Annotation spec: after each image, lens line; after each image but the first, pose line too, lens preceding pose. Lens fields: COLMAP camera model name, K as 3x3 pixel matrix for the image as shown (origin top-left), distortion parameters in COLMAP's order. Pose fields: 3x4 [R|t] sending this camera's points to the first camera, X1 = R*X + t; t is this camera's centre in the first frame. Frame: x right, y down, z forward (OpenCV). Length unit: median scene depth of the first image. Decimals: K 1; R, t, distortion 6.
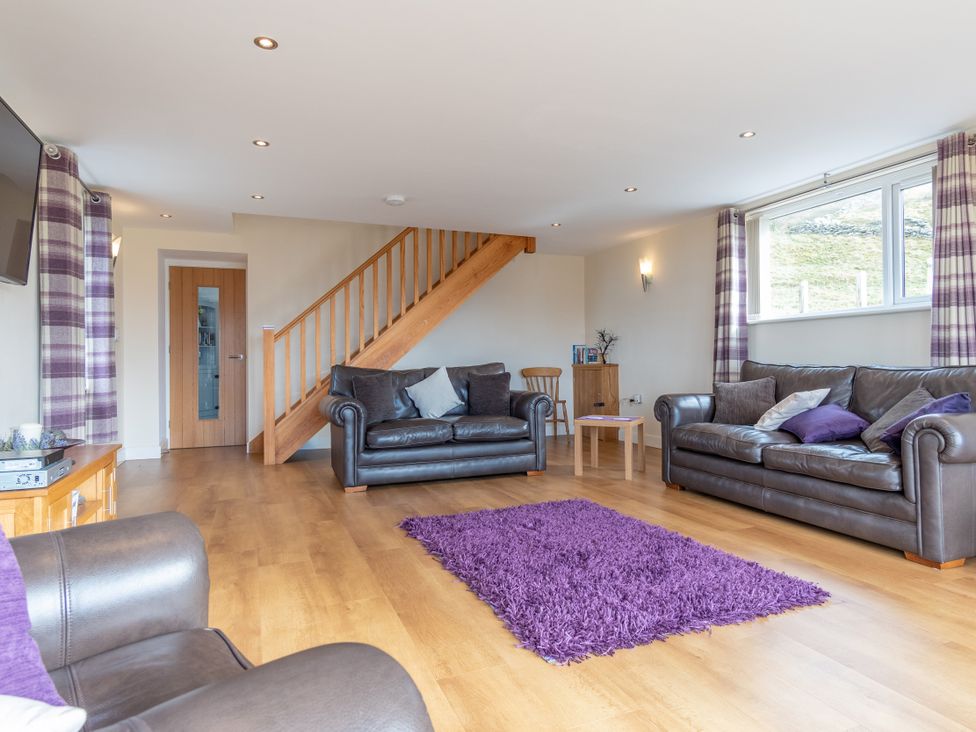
lens RADIAL K [[582.3, 0, 485.2], [0, 582.3, 363.8], [0, 0, 1]] dist [0.000160, 0.003640]
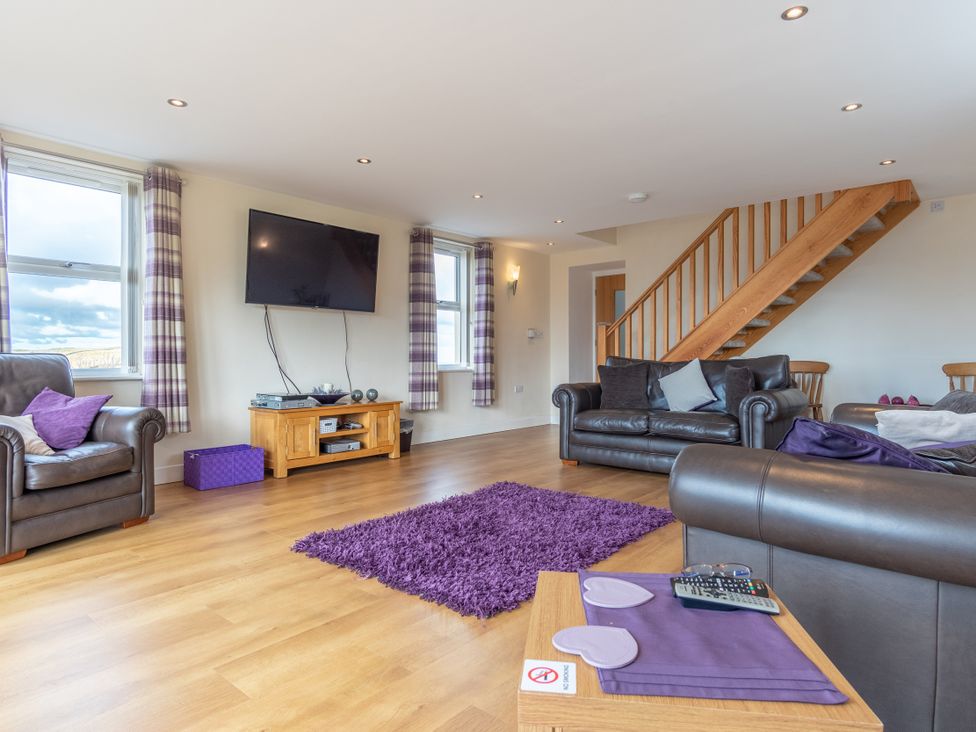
lens RADIAL K [[582.3, 0, 485.1], [0, 582.3, 361.1], [0, 0, 1]] dist [0.000160, 0.003640]
pose [[0.464611, 0.015116, -0.885386, 0.618068], [-0.005898, 0.999885, 0.013976, -0.002468], [0.885495, -0.001271, 0.464647, 0.263466]]
